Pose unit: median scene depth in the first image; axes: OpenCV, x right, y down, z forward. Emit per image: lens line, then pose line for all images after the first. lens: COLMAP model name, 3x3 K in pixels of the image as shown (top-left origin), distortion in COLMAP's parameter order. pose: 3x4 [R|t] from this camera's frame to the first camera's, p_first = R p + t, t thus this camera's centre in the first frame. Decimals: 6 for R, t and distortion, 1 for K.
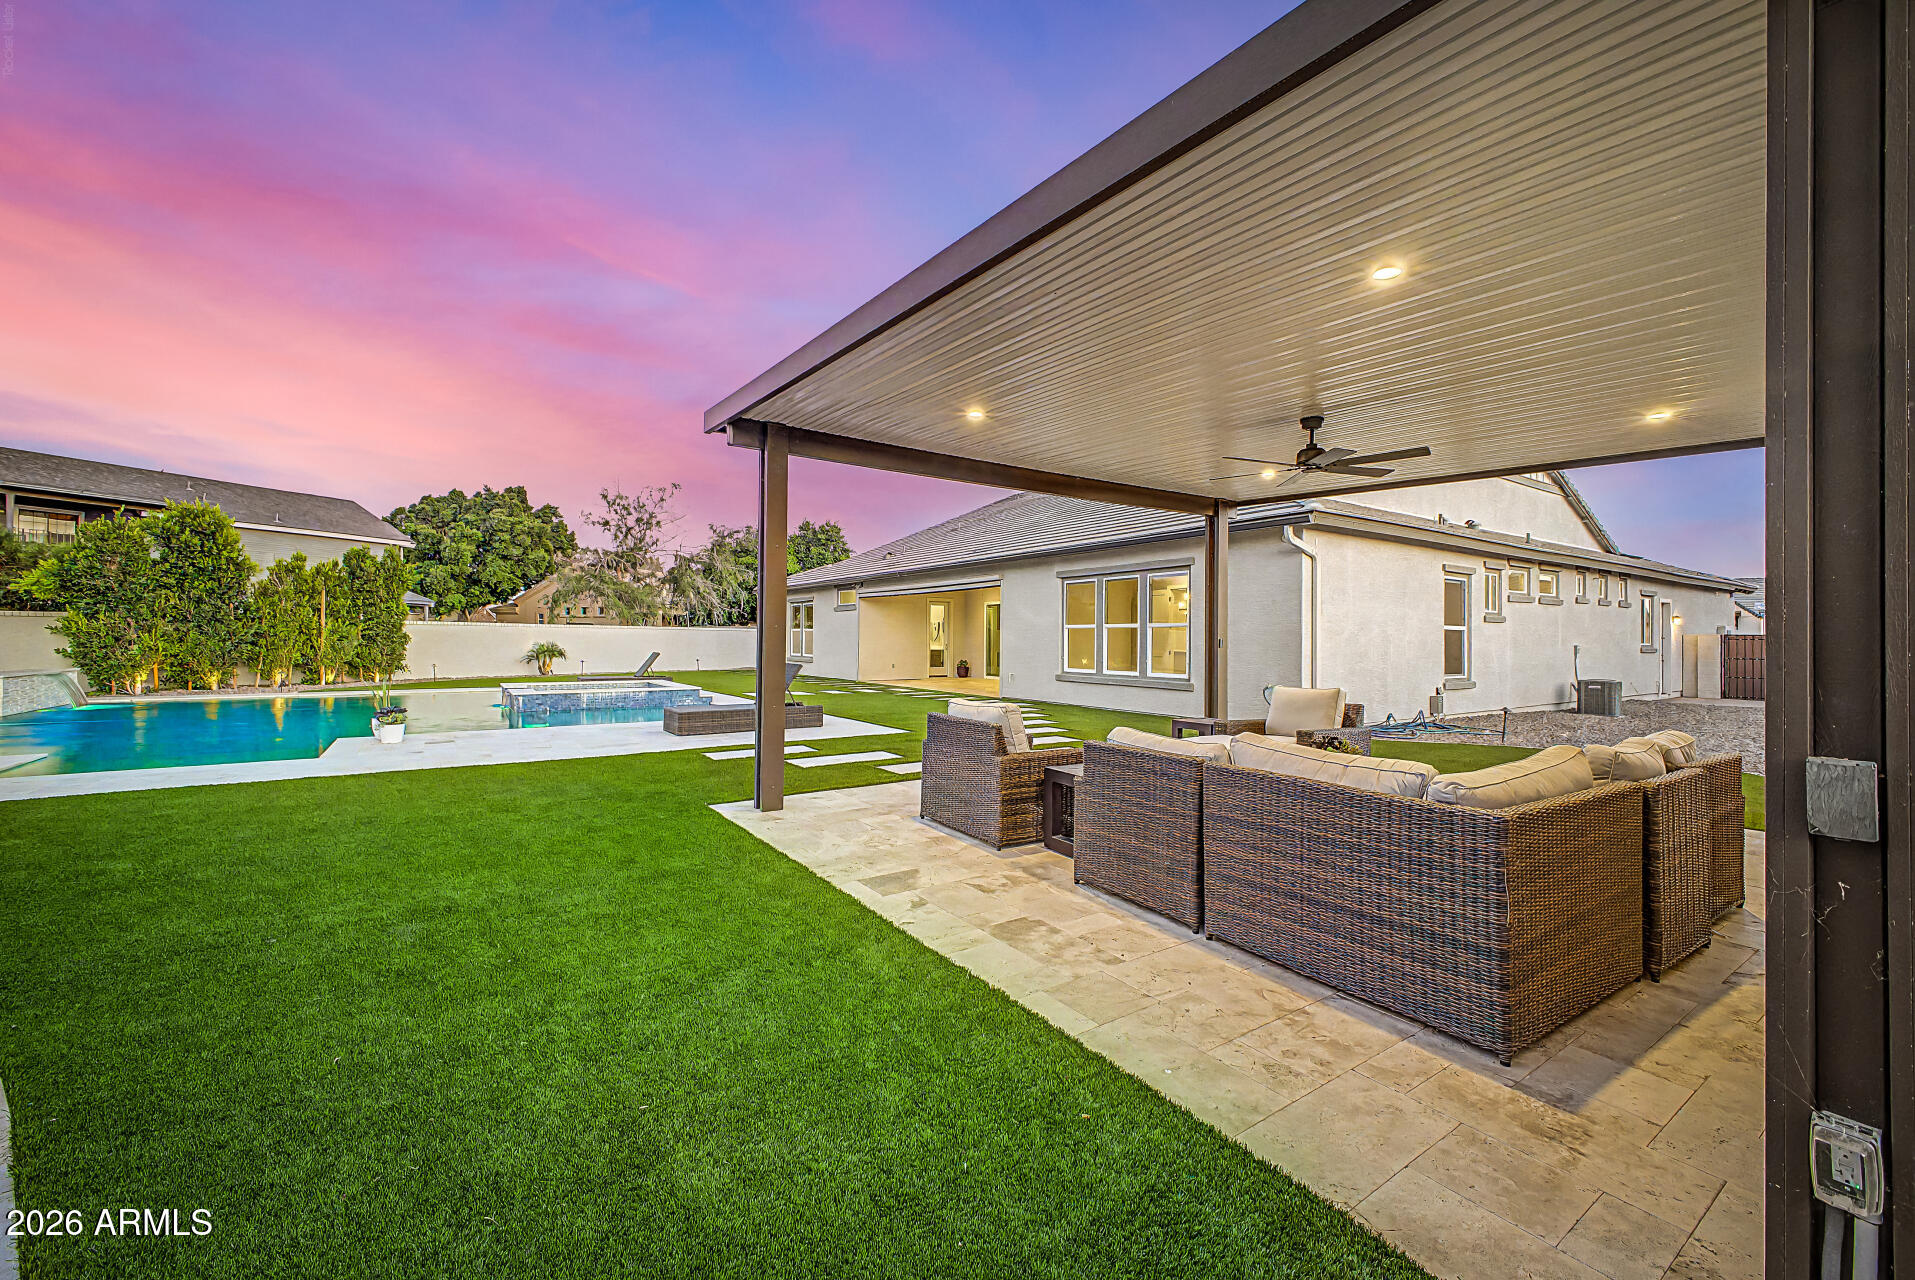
lens RADIAL K [[759.5, 0, 957.5], [0, 759.5, 640.0], [0, 0, 1]] dist [0.003831, -0.000166]
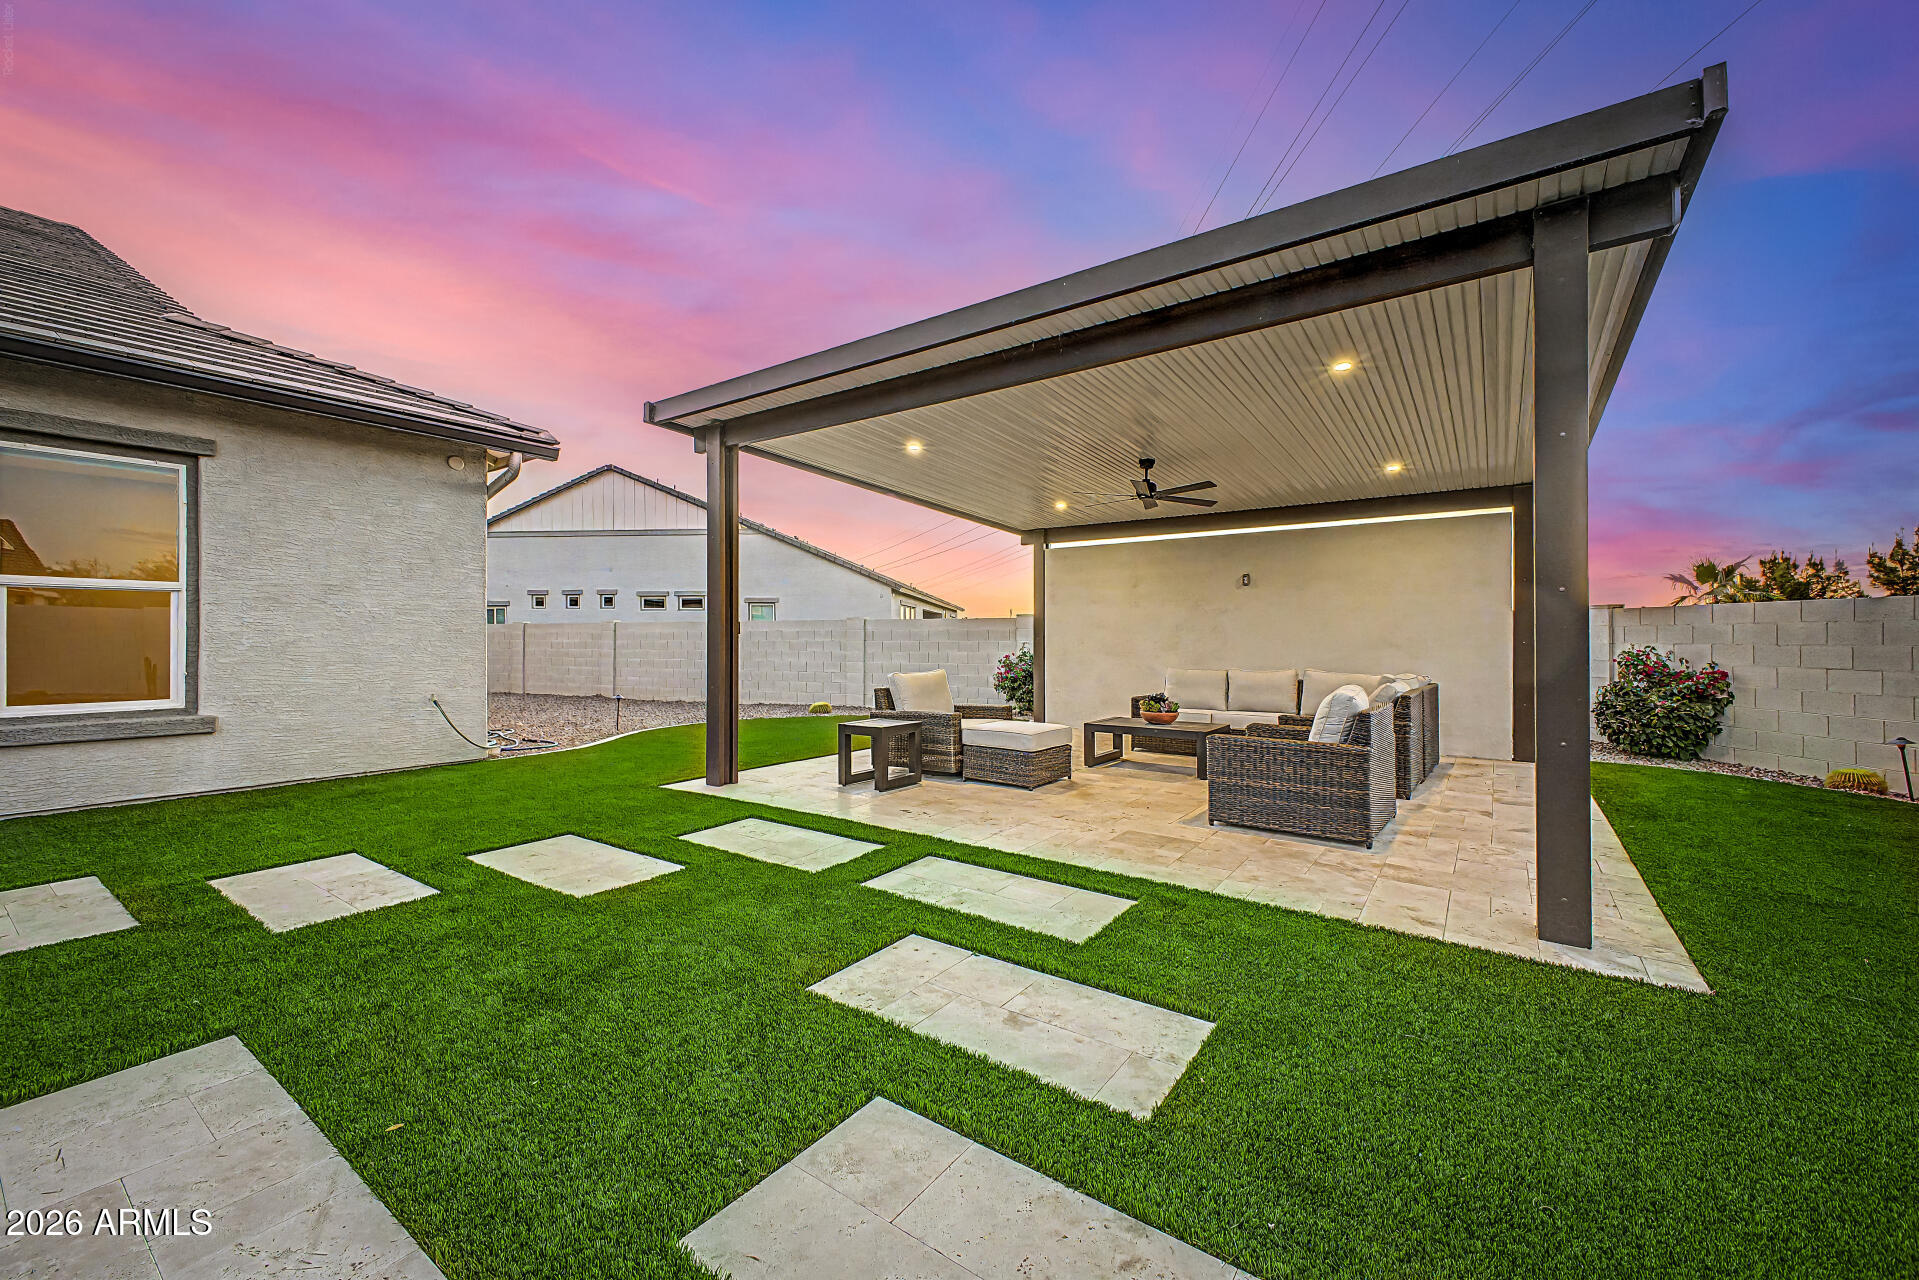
lens RADIAL K [[756.3, 0, 948.7], [0, 756.3, 642.6], [0, 0, 1]] dist [0.018973, -0.000043]
pose [[-0.341183, -0.011890, 0.939922, -0.731437], [-0.002973, 0.999929, 0.011570, 0.015036], [-0.939992, 0.001153, -0.341194, 1.882214]]
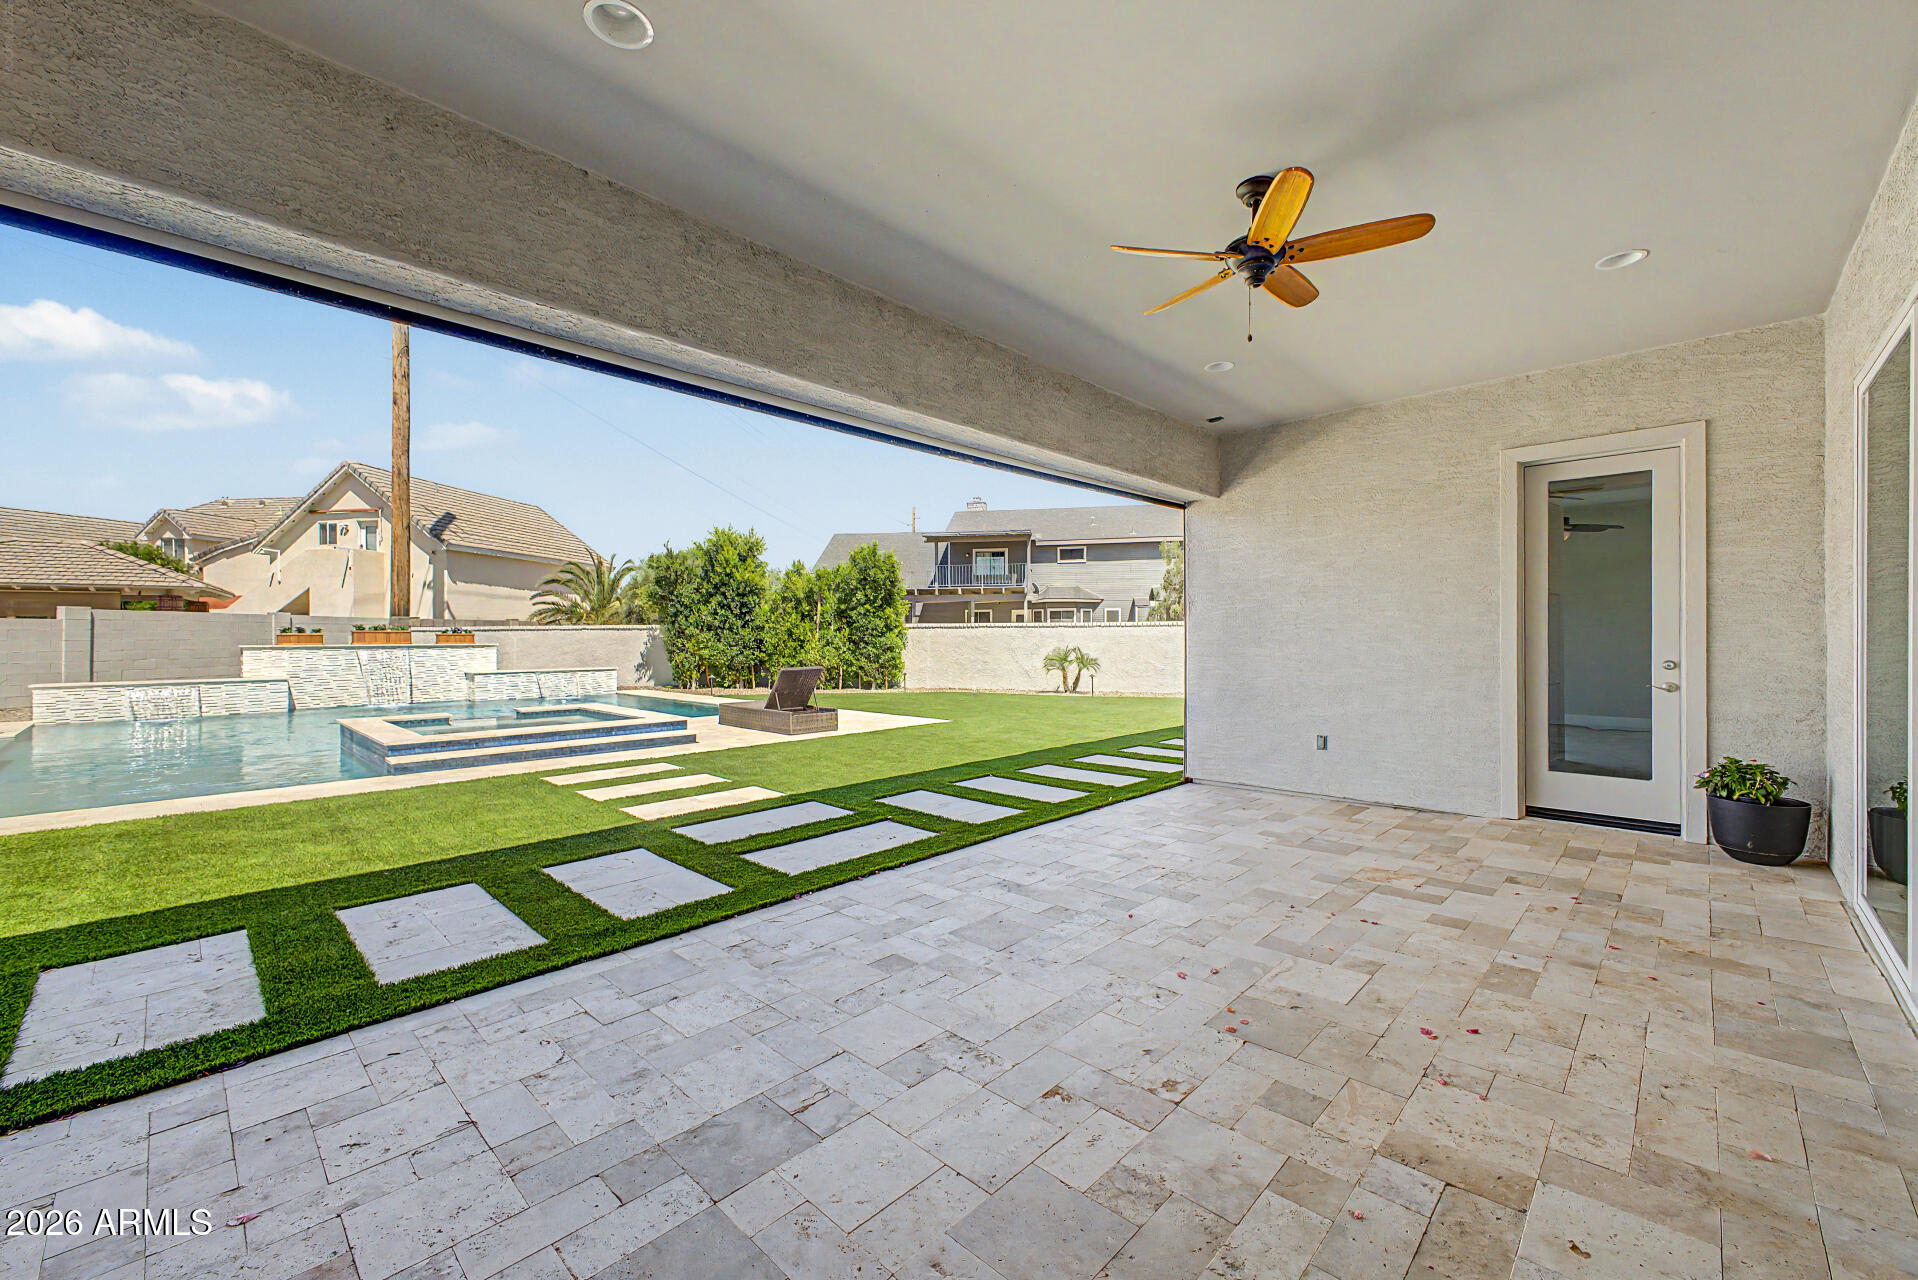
lens RADIAL K [[760.7, 0, 959.0], [0, 760.7, 640.0], [0, 0, 1]] dist [0.003831, -0.000166]
pose [[0.200886, -0.004294, -0.979605, 0.758475], [0.005250, 0.999981, -0.003307, -0.010265], [0.979601, -0.004478, 0.200904, 3.931948]]
